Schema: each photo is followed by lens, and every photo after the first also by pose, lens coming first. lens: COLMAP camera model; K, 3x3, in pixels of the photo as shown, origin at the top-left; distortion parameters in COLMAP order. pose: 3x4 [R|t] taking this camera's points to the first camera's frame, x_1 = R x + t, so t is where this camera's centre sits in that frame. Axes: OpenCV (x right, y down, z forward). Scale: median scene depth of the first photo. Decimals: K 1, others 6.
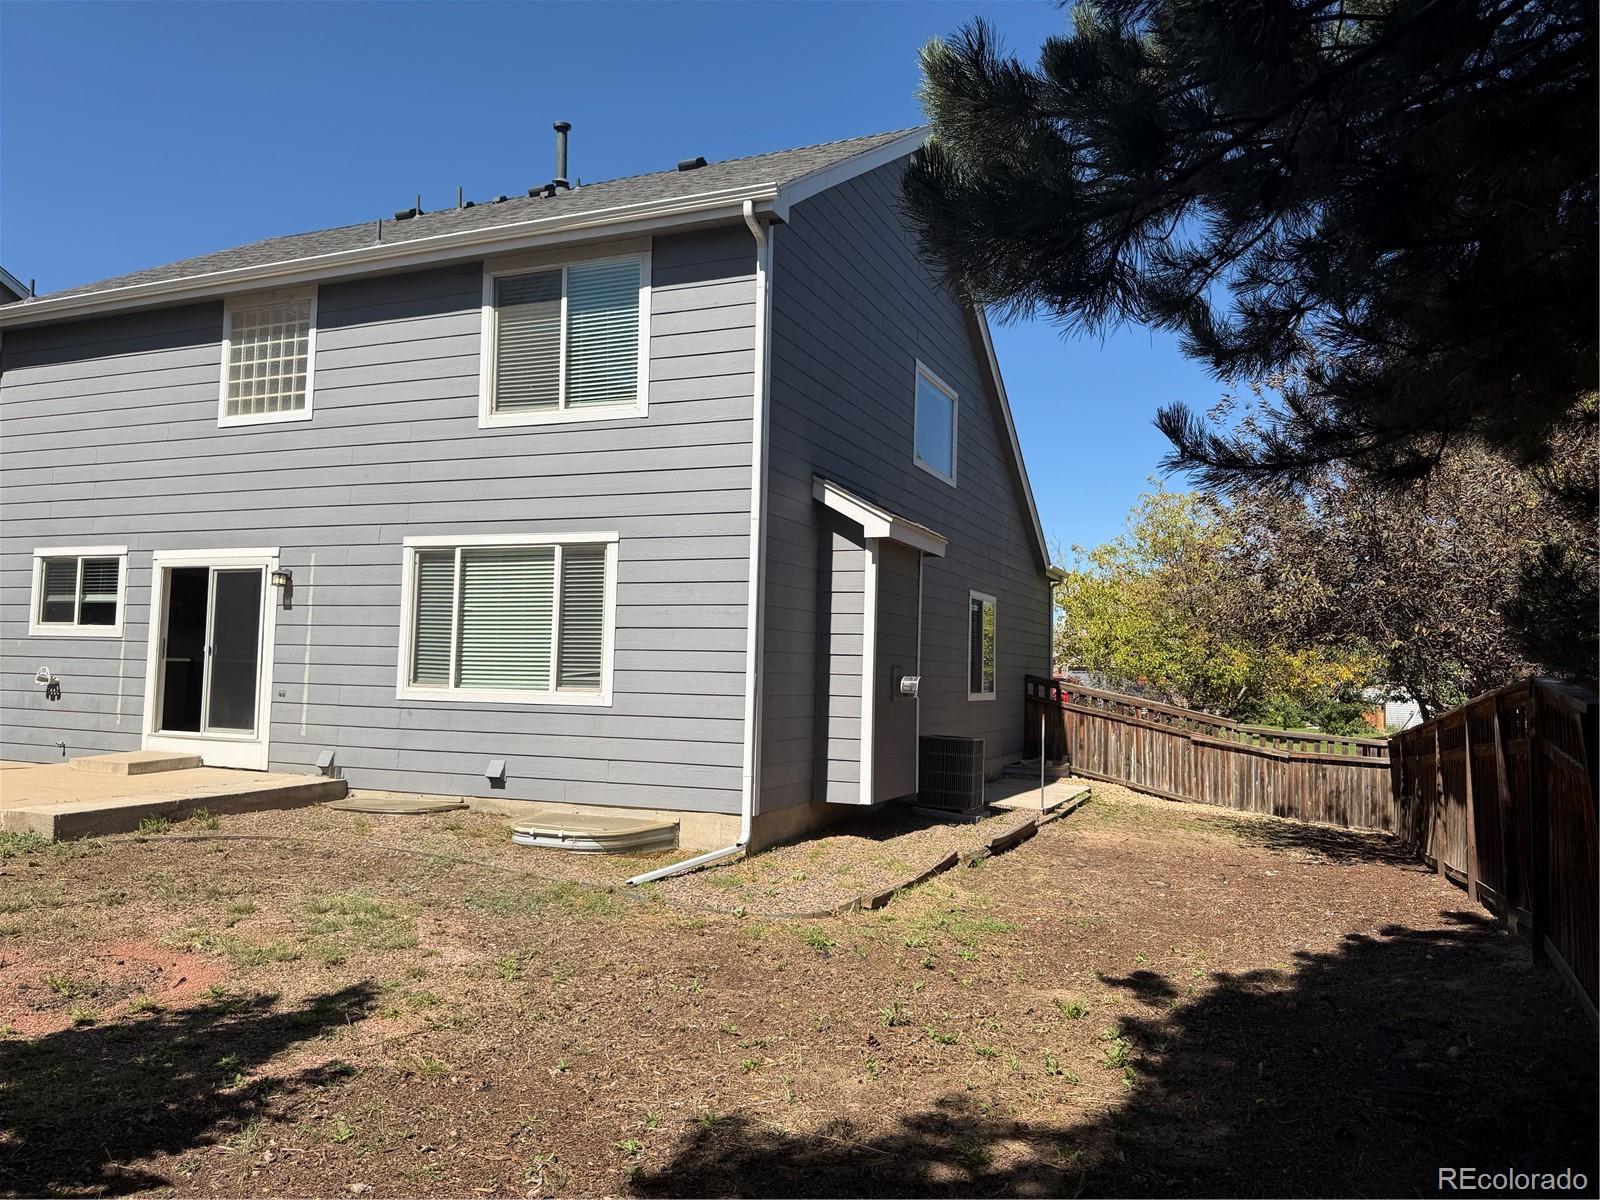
lens RADIAL K [[1146.8, 0, 813.5], [0, 1146.8, 603.8], [0, 0, 1]] dist [0.095217, -0.090310]
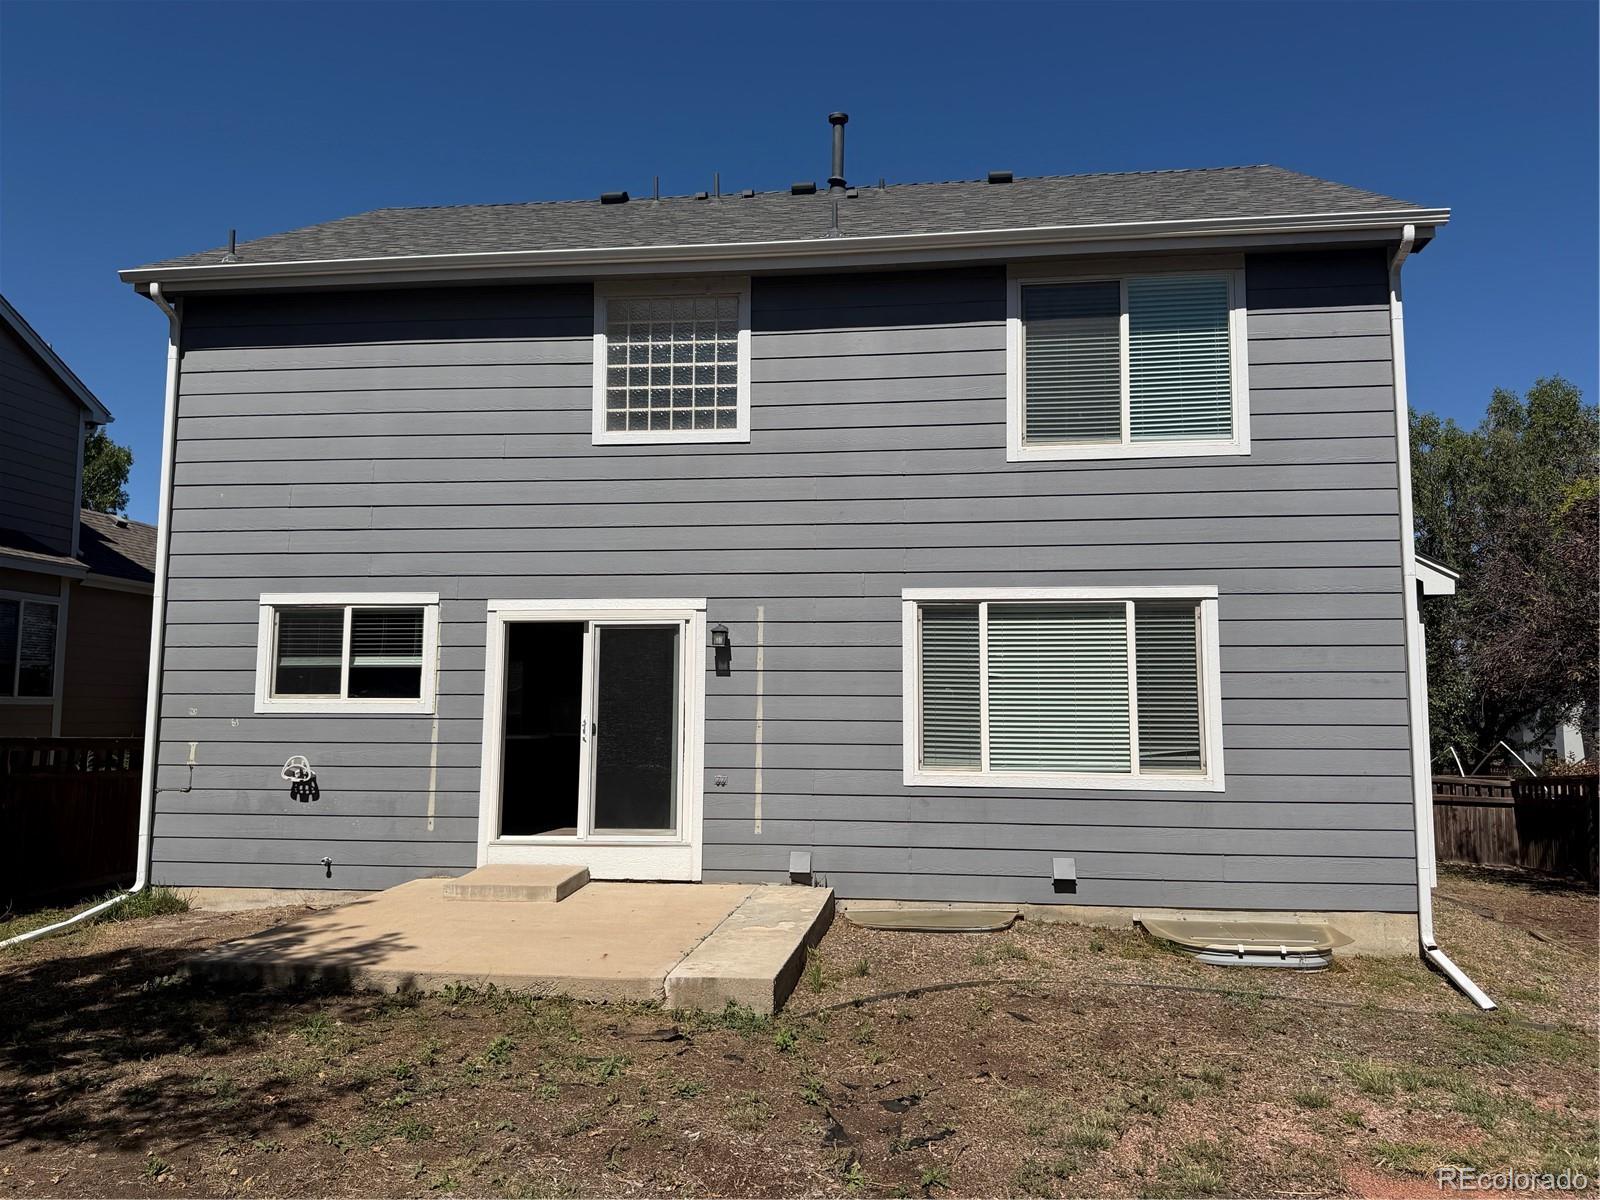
lens RADIAL K [[1146.8, 0, 794.3], [0, 1146.8, 598.8], [0, 0, 1]] dist [0.095217, -0.090310]
pose [[0.952943, 0.008229, 0.303039, -0.606956], [0.001792, 0.999461, -0.032773, -0.020958], [-0.303145, 0.031774, 0.952415, 0.219368]]
